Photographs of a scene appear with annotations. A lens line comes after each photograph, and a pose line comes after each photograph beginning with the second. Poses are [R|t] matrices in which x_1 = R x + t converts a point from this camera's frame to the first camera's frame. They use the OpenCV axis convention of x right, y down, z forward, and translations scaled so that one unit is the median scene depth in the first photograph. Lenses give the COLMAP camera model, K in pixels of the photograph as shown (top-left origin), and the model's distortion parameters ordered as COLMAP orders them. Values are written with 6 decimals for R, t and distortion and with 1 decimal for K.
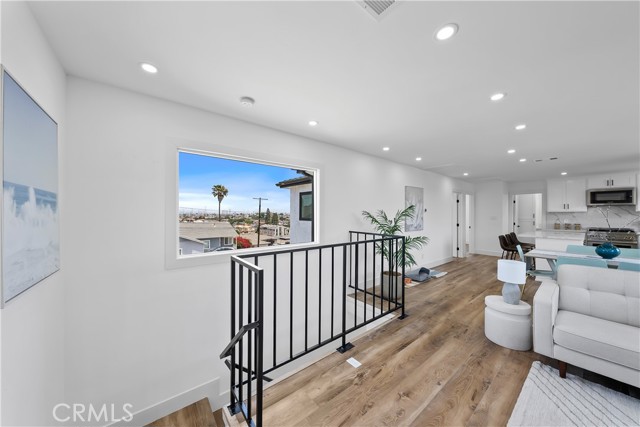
lens RADIAL K [[220.4, 0, 319.1], [0, 220.4, 215.0], [0, 0, 1]] dist [-0.002221, -0.000036]
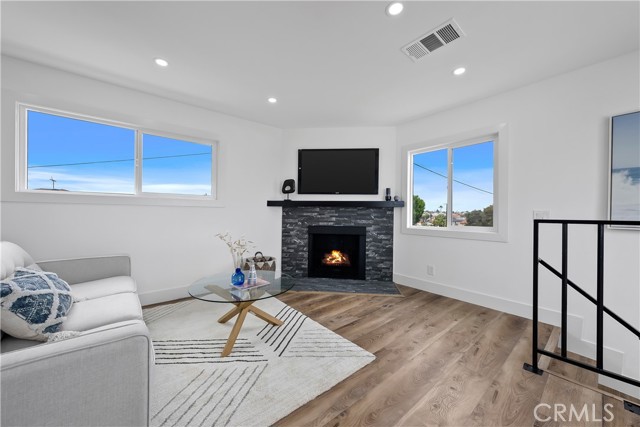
lens RADIAL K [[242.0, 0, 317.2], [0, 242.0, 213.1], [0, 0, 1]] dist [-0.000853, -0.000048]
pose [[-0.999695, -0.014051, -0.020304, 0.414212], [-0.014174, 0.999882, 0.005895, 0.082839], [0.020219, 0.006181, -0.999776, 0.930767]]
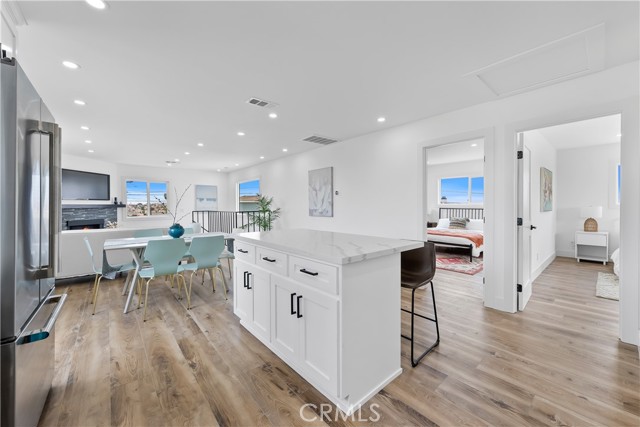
lens RADIAL K [[254.1, 0, 322.5], [0, 254.1, 207.7], [0, 0, 1]] dist [-0.002157, -0.000430]
pose [[0.038477, 0.005347, -0.999245, 2.474259], [0.001895, 0.999983, 0.005424, 0.047222], [0.999258, -0.002103, 0.038466, 1.568447]]
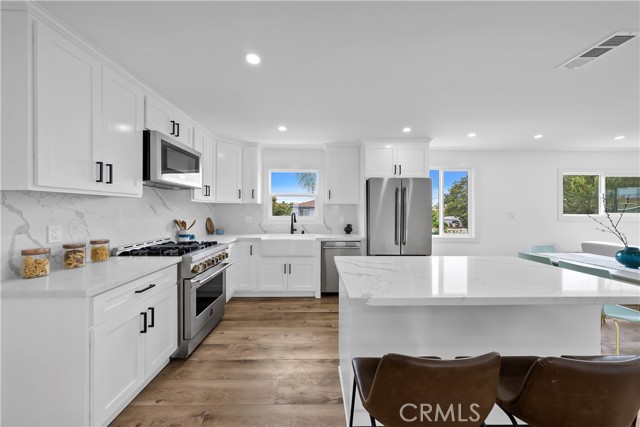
lens RADIAL K [[220.4, 0, 317.3], [0, 220.4, 208.3], [0, 0, 1]] dist [-0.002221, -0.000036]
pose [[-0.780238, 0.000150, 0.625483, 1.640694], [-0.003534, 0.999983, -0.004648, 0.000647], [-0.625473, -0.005837, -0.780224, 2.194351]]
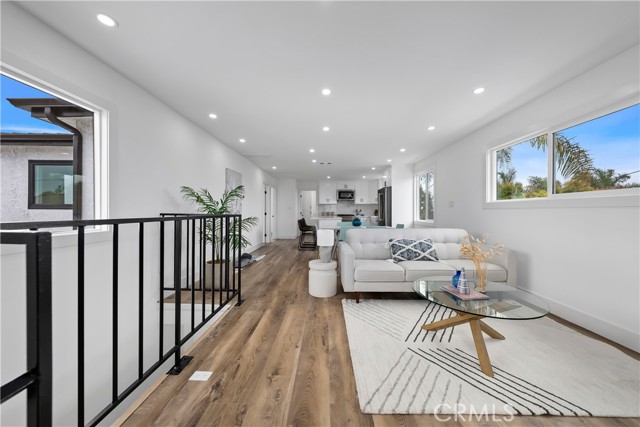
lens RADIAL K [[220.4, 0, 321.9], [0, 220.4, 213.3], [0, 0, 1]] dist [-0.002221, -0.000036]
pose [[0.643553, -0.004687, 0.765387, -0.092309], [-0.000327, 0.999979, 0.006398, 0.081325], [-0.765402, -0.004368, 0.643538, 0.146922]]
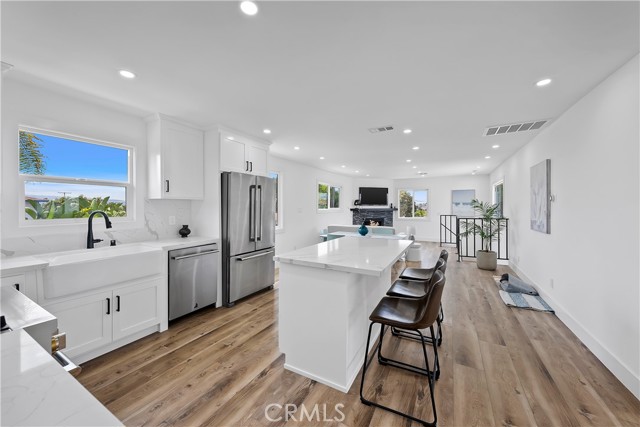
lens RADIAL K [[242.0, 0, 320.1], [0, 242.0, 207.1], [0, 0, 1]] dist [-0.000853, -0.000048]
pose [[-0.923751, -0.002145, -0.382987, 2.137792], [-0.005088, 0.999965, 0.006671, -0.004951], [0.382960, 0.008111, -0.923729, 2.332643]]
